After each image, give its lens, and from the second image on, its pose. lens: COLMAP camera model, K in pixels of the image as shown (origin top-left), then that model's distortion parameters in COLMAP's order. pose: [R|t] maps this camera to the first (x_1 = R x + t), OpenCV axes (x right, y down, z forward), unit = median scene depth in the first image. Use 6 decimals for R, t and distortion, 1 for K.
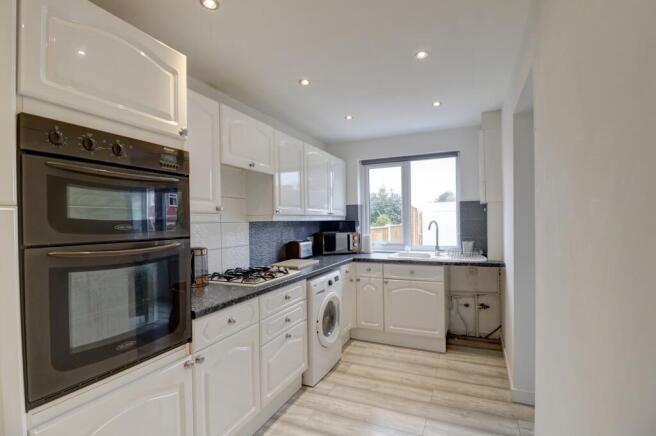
lens RADIAL K [[317.0, 0, 333.0], [0, 317.0, 220.6], [0, 0, 1]] dist [-0.013849, -0.003470]
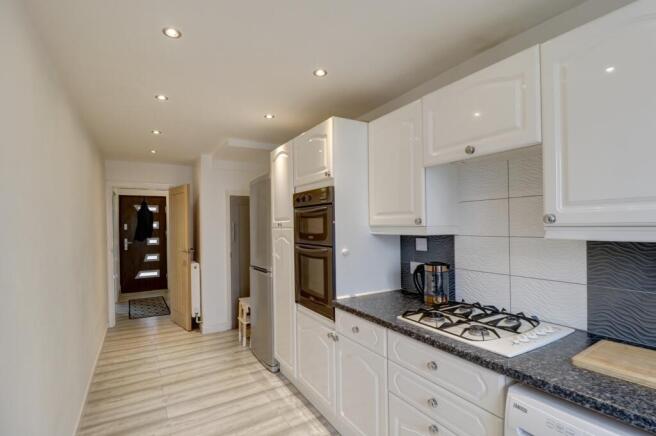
lens RADIAL K [[324.3, 0, 330.4], [0, 324.3, 223.6], [0, 0, 1]] dist [0.003086, -0.001418]
pose [[-0.584536, 0.021345, -0.811087, 0.321078], [0.025103, 0.999651, 0.008216, -0.027386], [0.810979, -0.015559, -0.584868, 0.822436]]
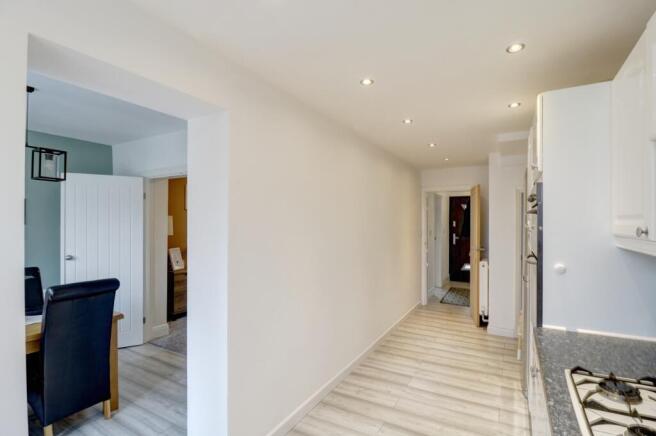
lens RADIAL K [[317.0, 0, 327.5], [0, 317.0, 219.8], [0, 0, 1]] dist [-0.013849, -0.003470]
pose [[-0.993519, 0.016727, 0.112428, 0.060908], [0.015379, 0.999799, -0.012845, -0.036281], [-0.112620, -0.011033, -0.993577, 0.976973]]
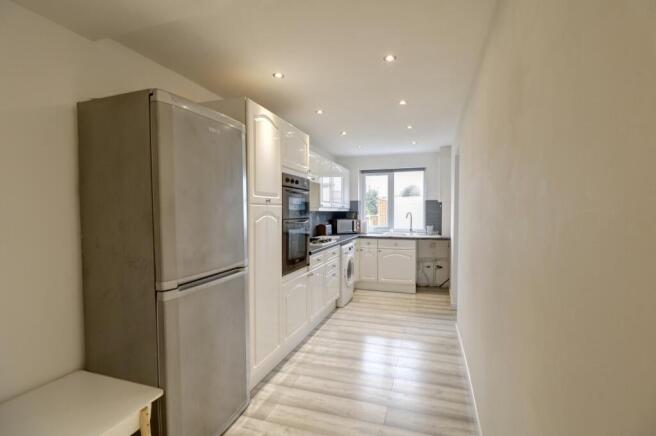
lens RADIAL K [[317.0, 0, 328.5], [0, 317.0, 218.5], [0, 0, 1]] dist [-0.013849, -0.003470]
pose [[0.995409, 0.011798, 0.094978, -0.244752], [-0.013900, 0.999672, 0.021495, 0.002972], [-0.094693, -0.022717, 0.995247, -0.560461]]
